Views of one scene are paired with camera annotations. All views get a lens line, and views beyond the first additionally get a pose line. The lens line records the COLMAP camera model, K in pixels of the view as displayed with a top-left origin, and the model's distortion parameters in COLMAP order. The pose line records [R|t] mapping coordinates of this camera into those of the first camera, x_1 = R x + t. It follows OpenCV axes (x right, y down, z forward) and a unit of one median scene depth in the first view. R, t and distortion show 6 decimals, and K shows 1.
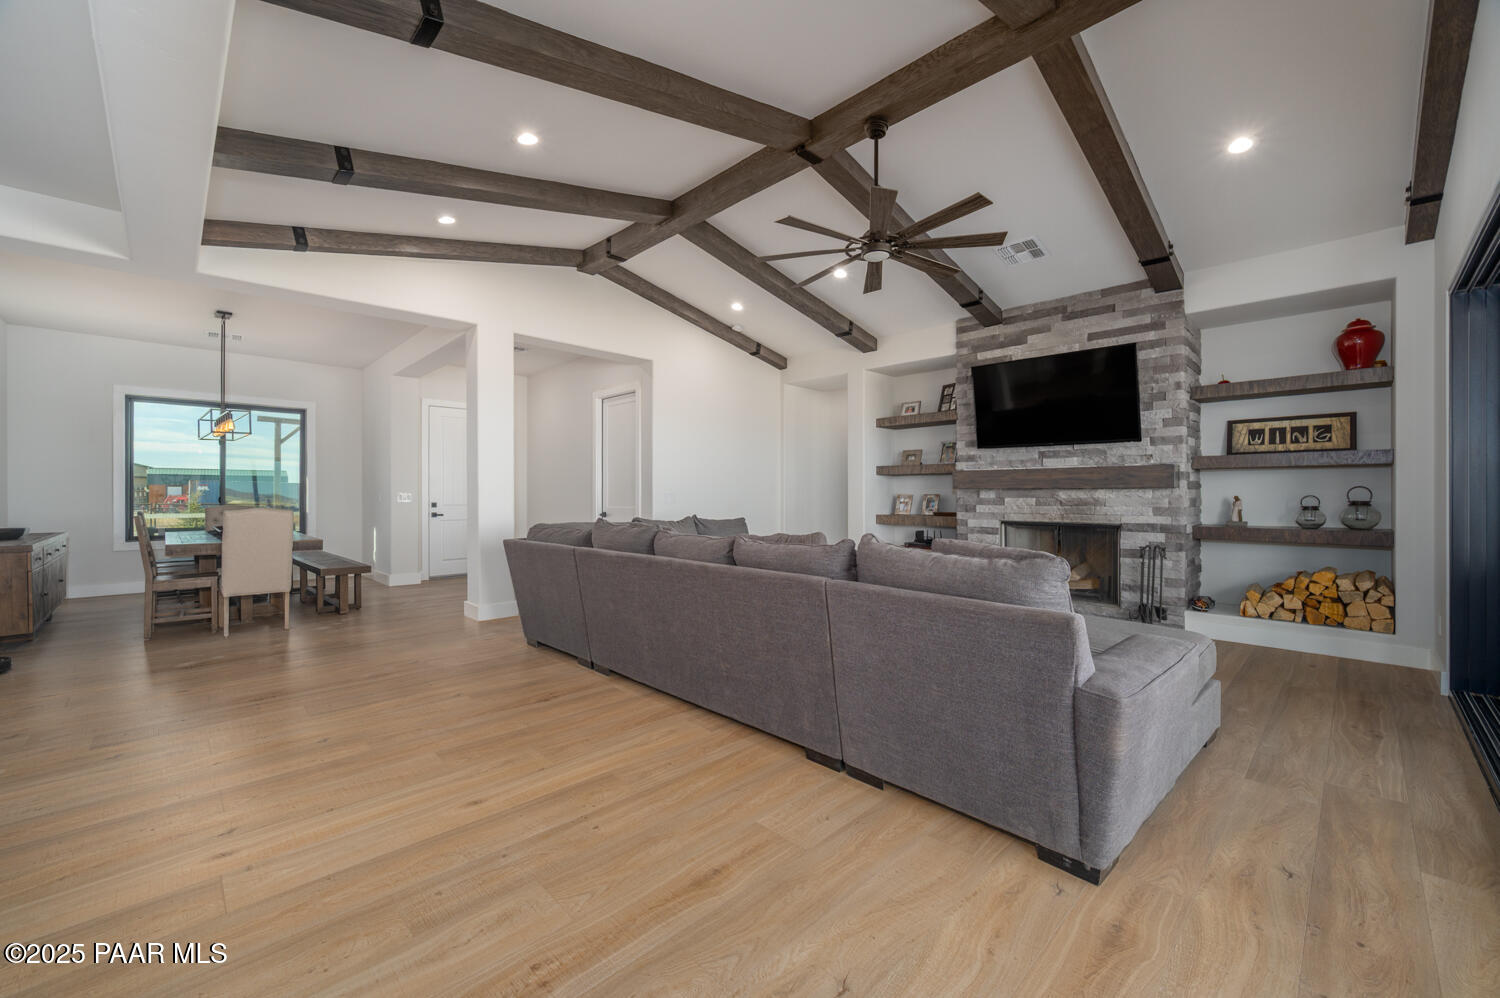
lens RADIAL K [[594.3, 0, 746.9], [0, 594.3, 499.1], [0, 0, 1]] dist [-0.001588, -0.000344]
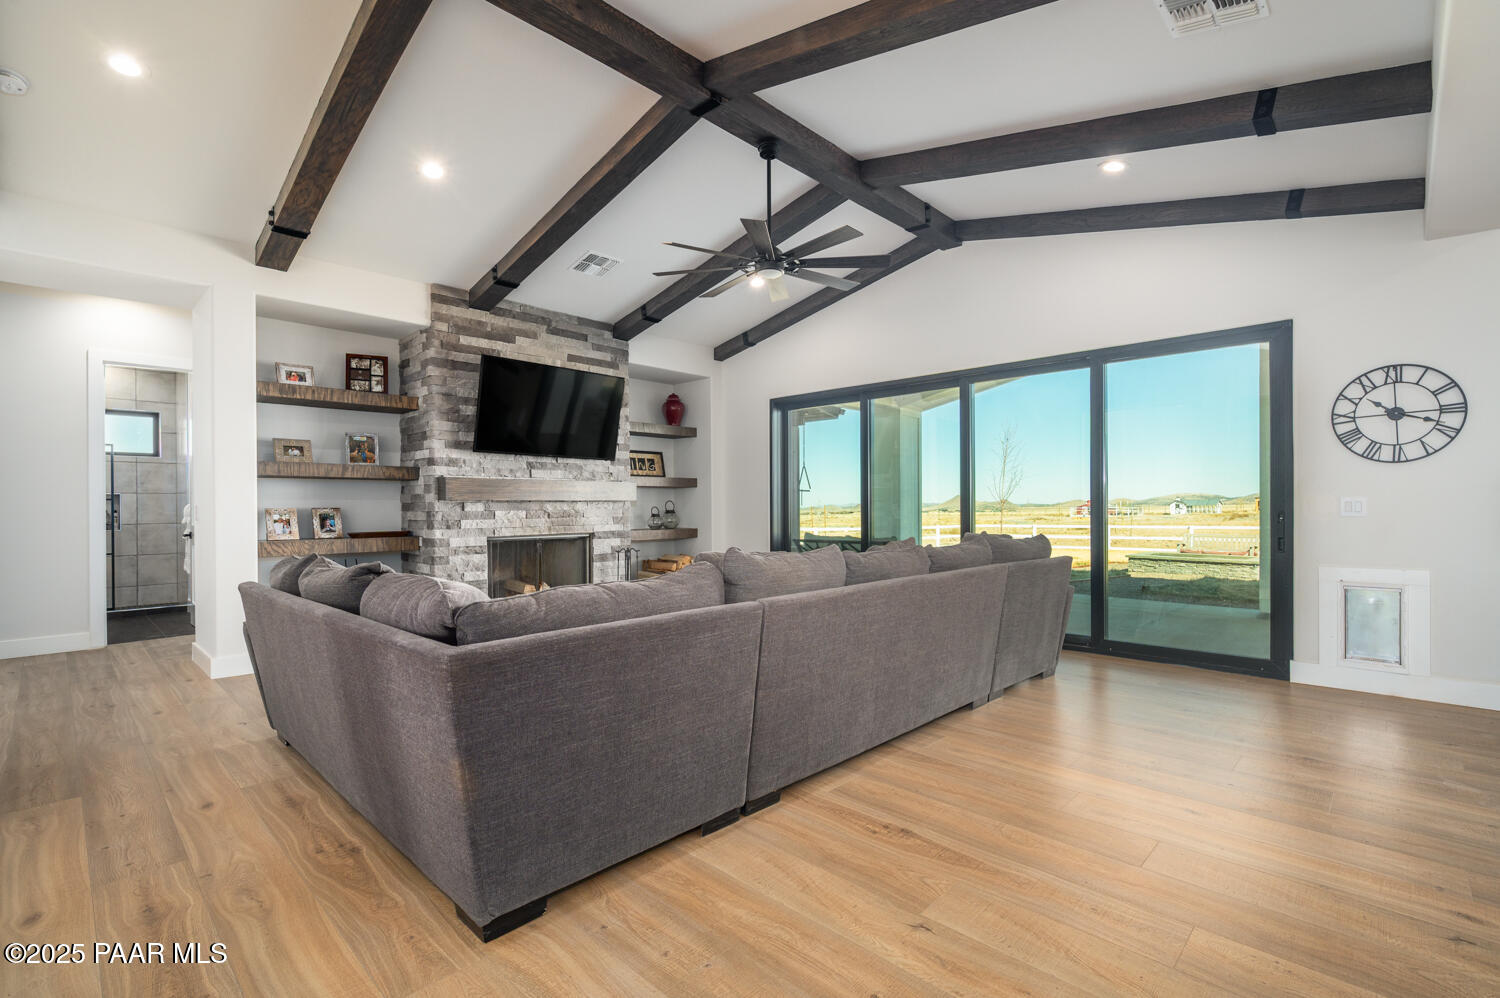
lens RADIAL K [[678.8, 0, 748.2], [0, 678.8, 509.6], [0, 0, 1]] dist [0.003460, 0.001223]
pose [[-0.026473, -0.007187, 0.999624, -0.675958], [0.012965, 0.999888, 0.007532, -0.007882], [-0.999565, 0.013159, -0.026377, 0.756866]]
